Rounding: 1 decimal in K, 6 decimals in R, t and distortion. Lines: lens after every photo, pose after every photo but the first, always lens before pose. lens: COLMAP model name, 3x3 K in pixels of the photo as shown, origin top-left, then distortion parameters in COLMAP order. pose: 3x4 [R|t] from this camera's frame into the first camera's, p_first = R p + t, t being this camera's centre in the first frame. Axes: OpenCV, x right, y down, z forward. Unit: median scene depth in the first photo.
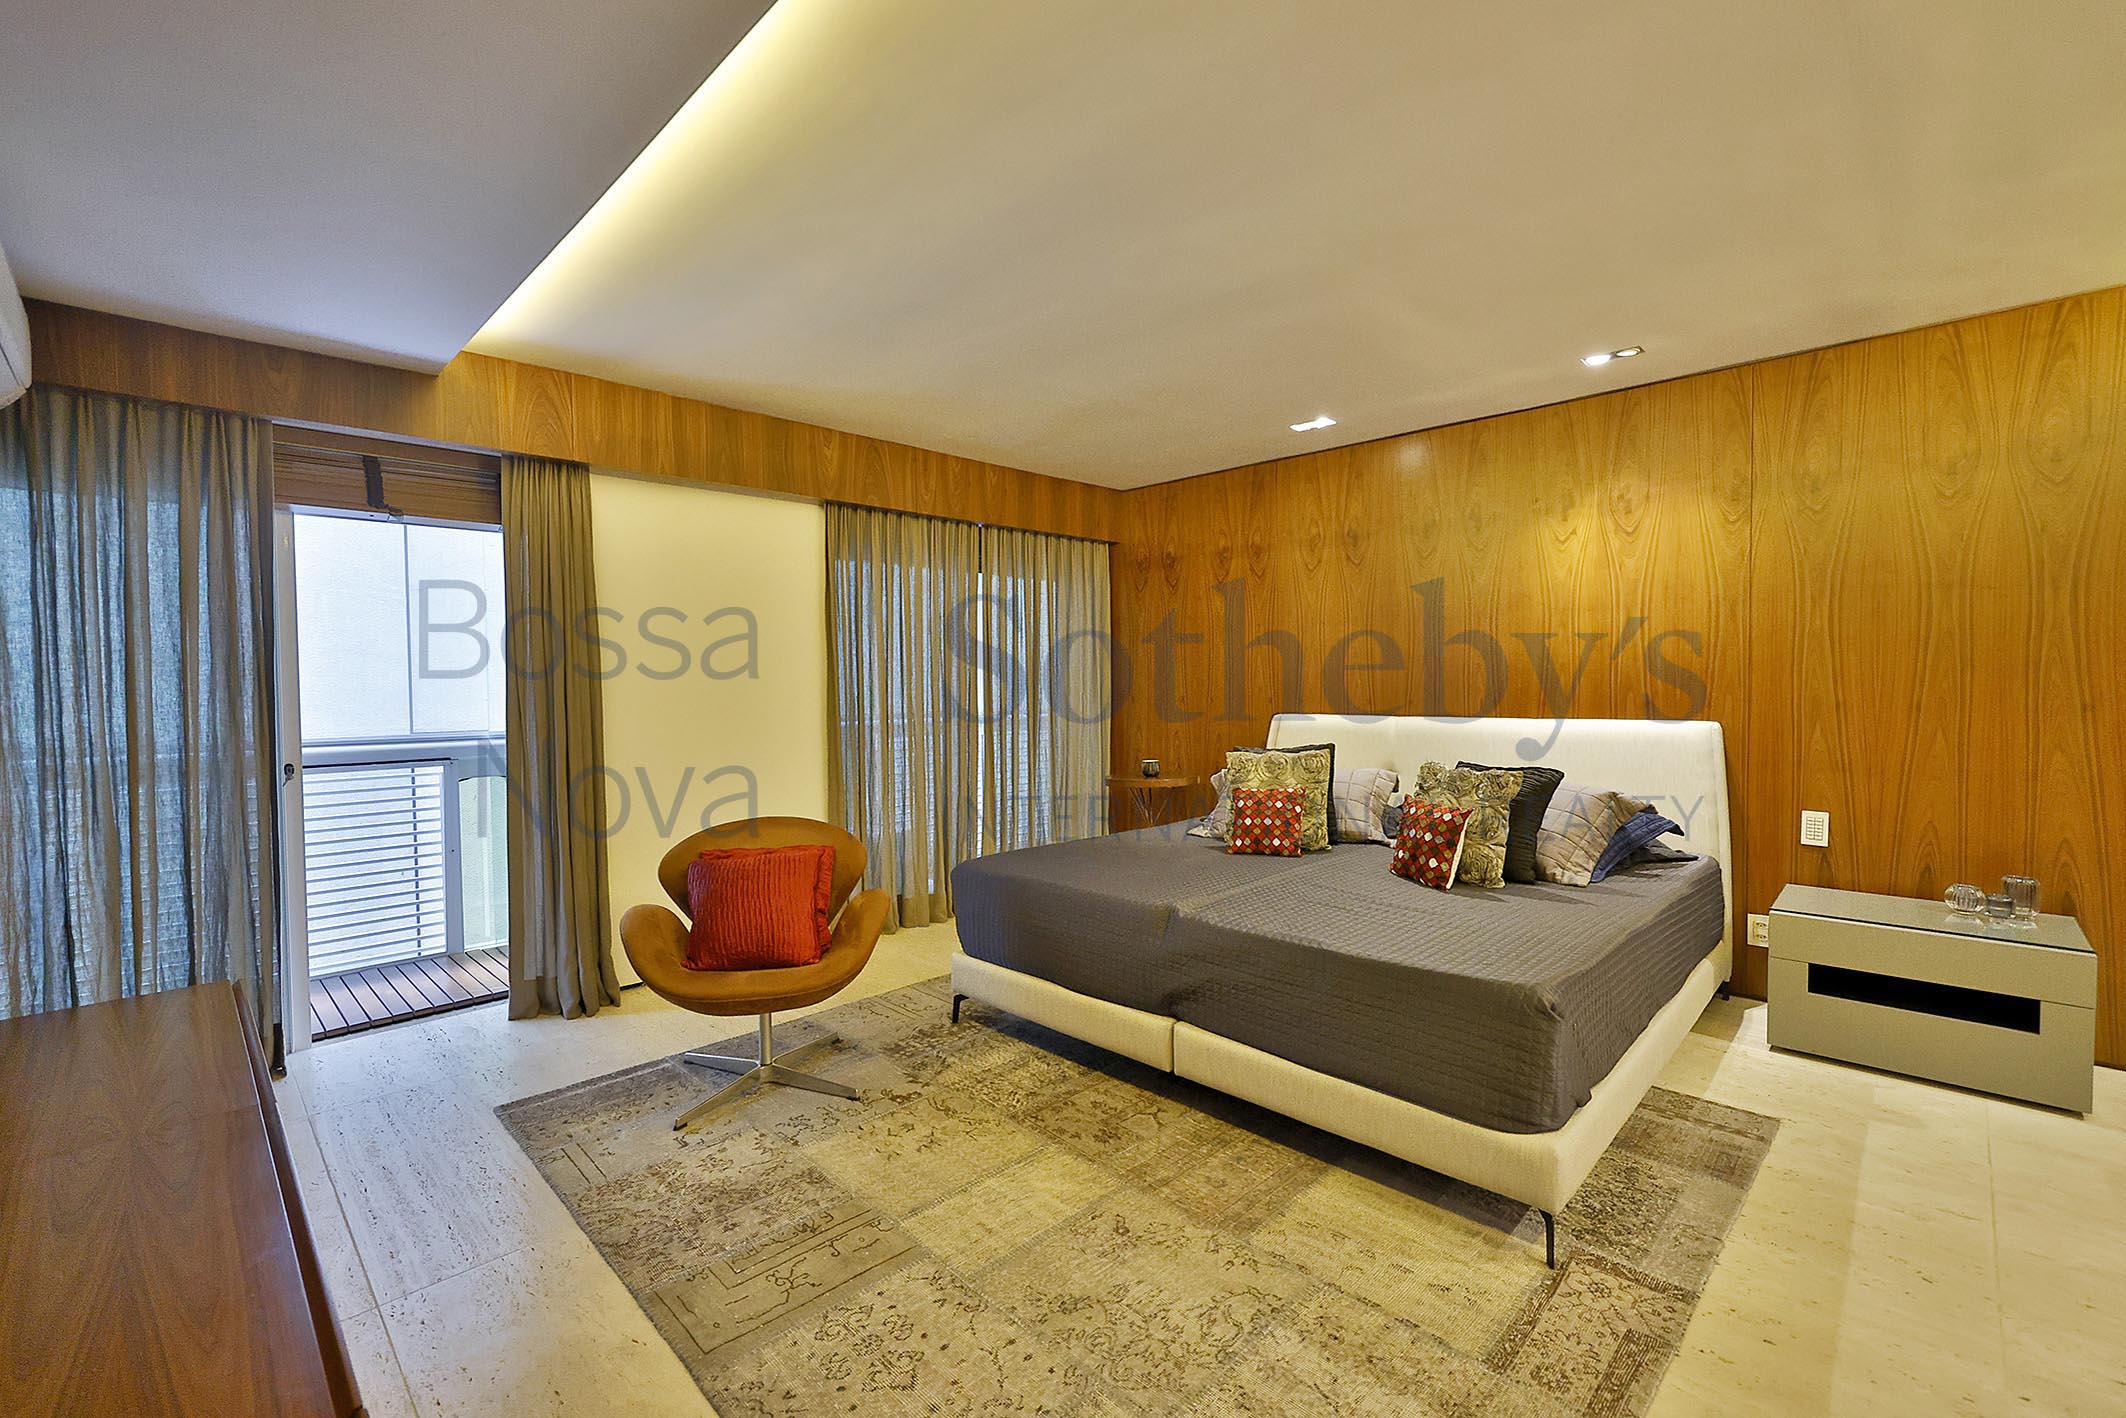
lens RADIAL K [[962.8, 0, 1062.9], [0, 962.8, 707.0], [0, 0, 1]] dist [-0.002356, 0.000540]
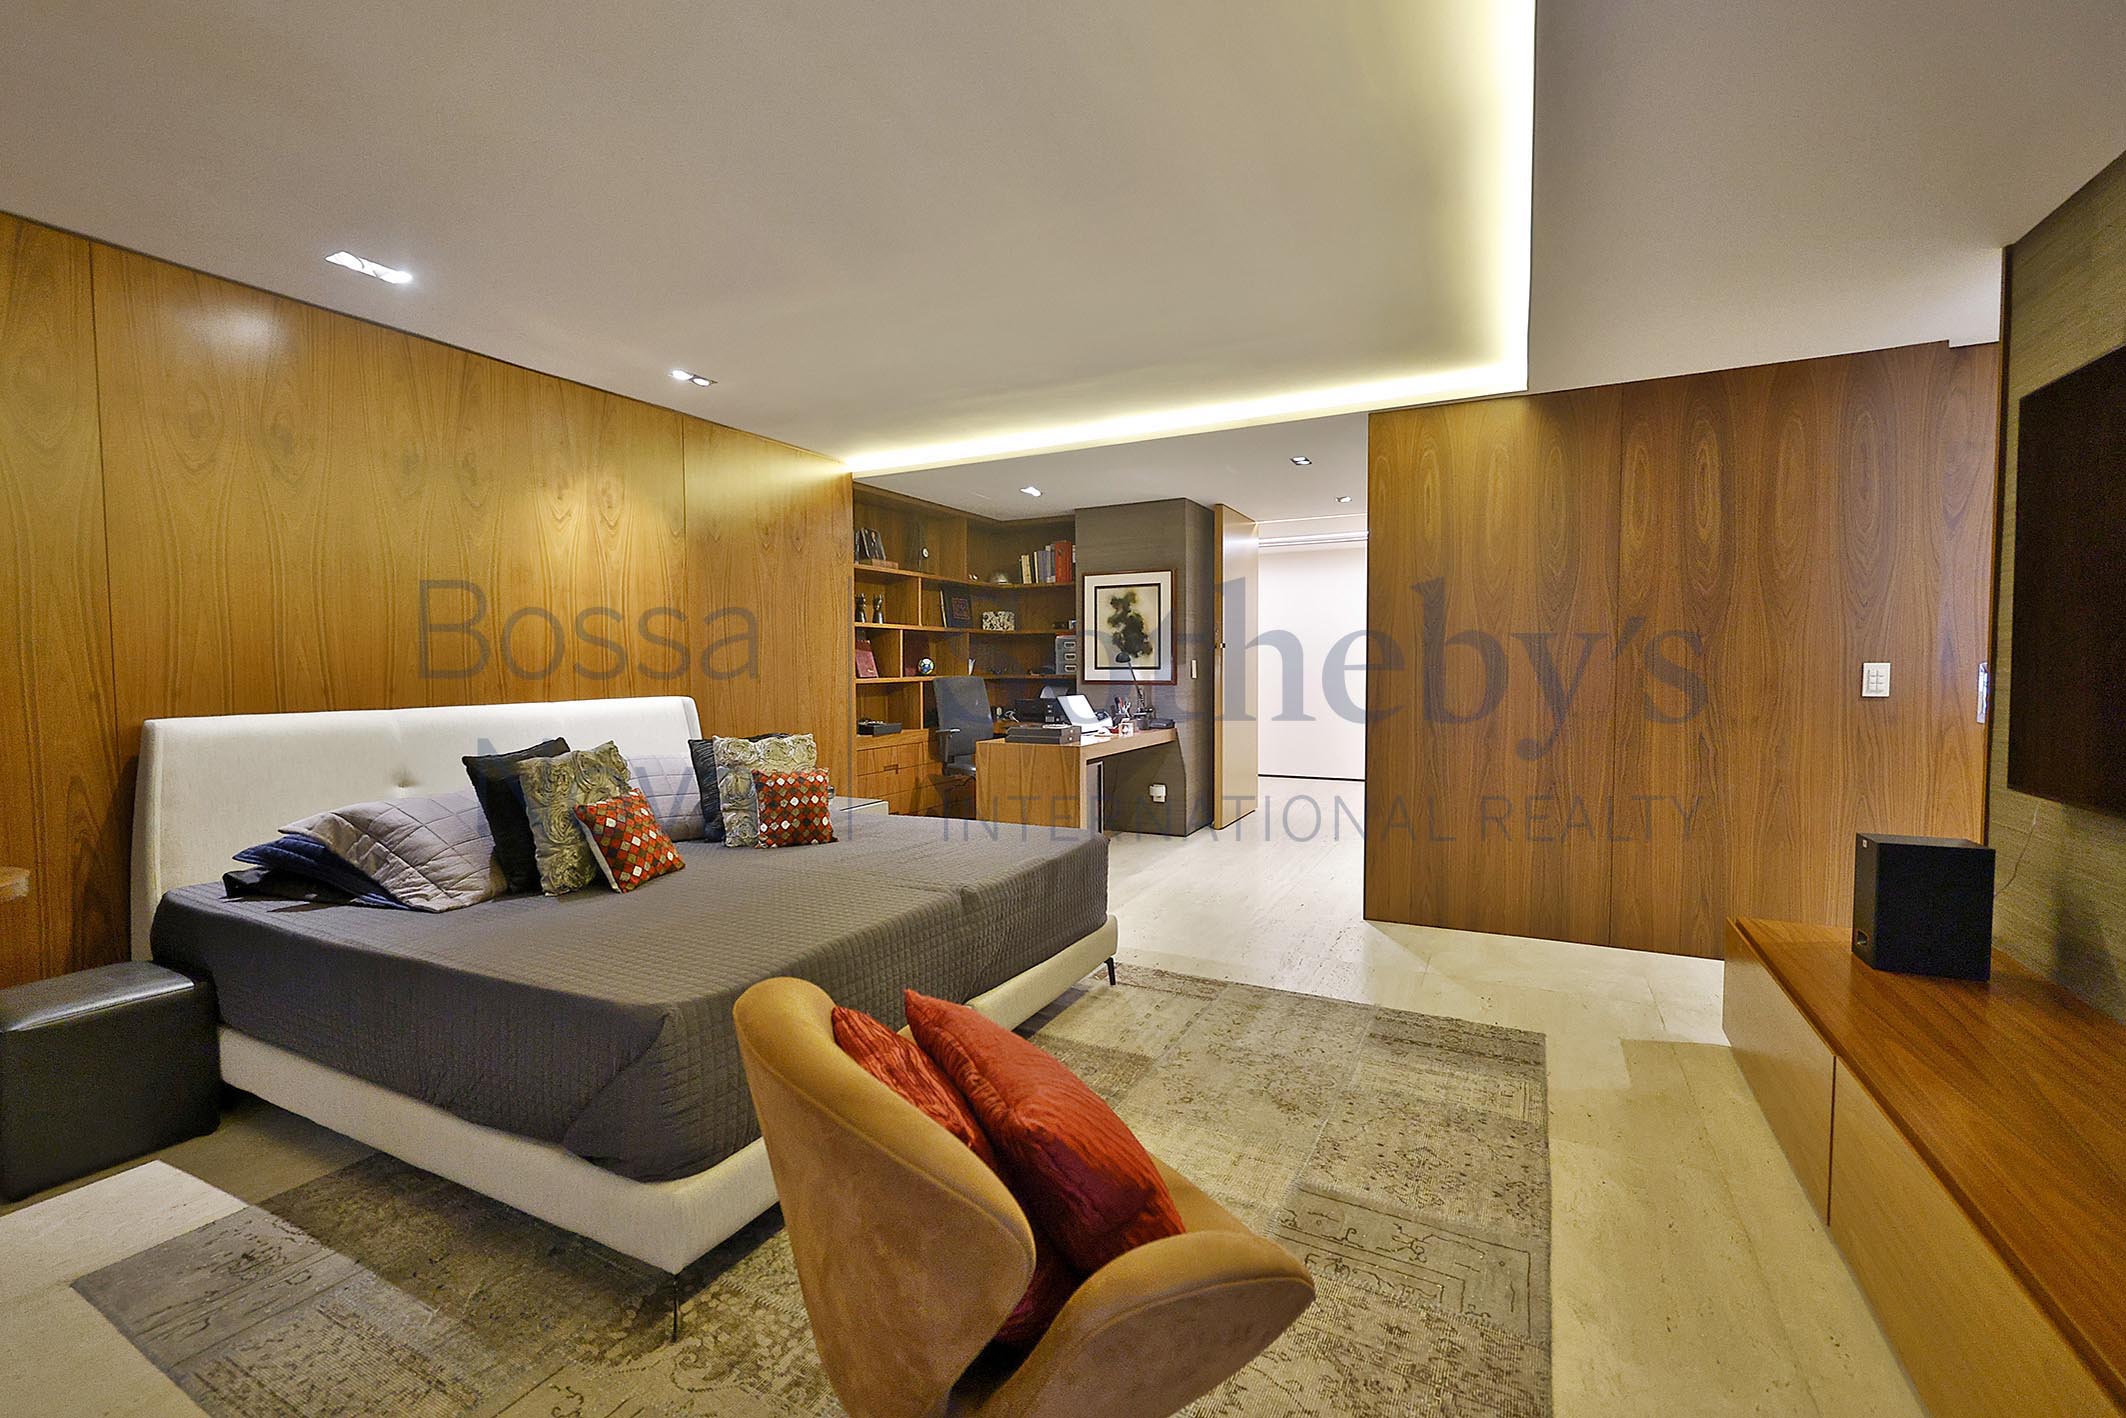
lens RADIAL K [[900.5, 0, 1064.8], [0, 900.5, 705.7], [0, 0, 1]] dist [-0.002424, 0.000373]
pose [[-0.330021, -0.029878, 0.943501, -0.568504], [0.036719, 0.998336, 0.044458, -0.005419], [-0.943259, 0.049317, -0.328374, 0.897335]]
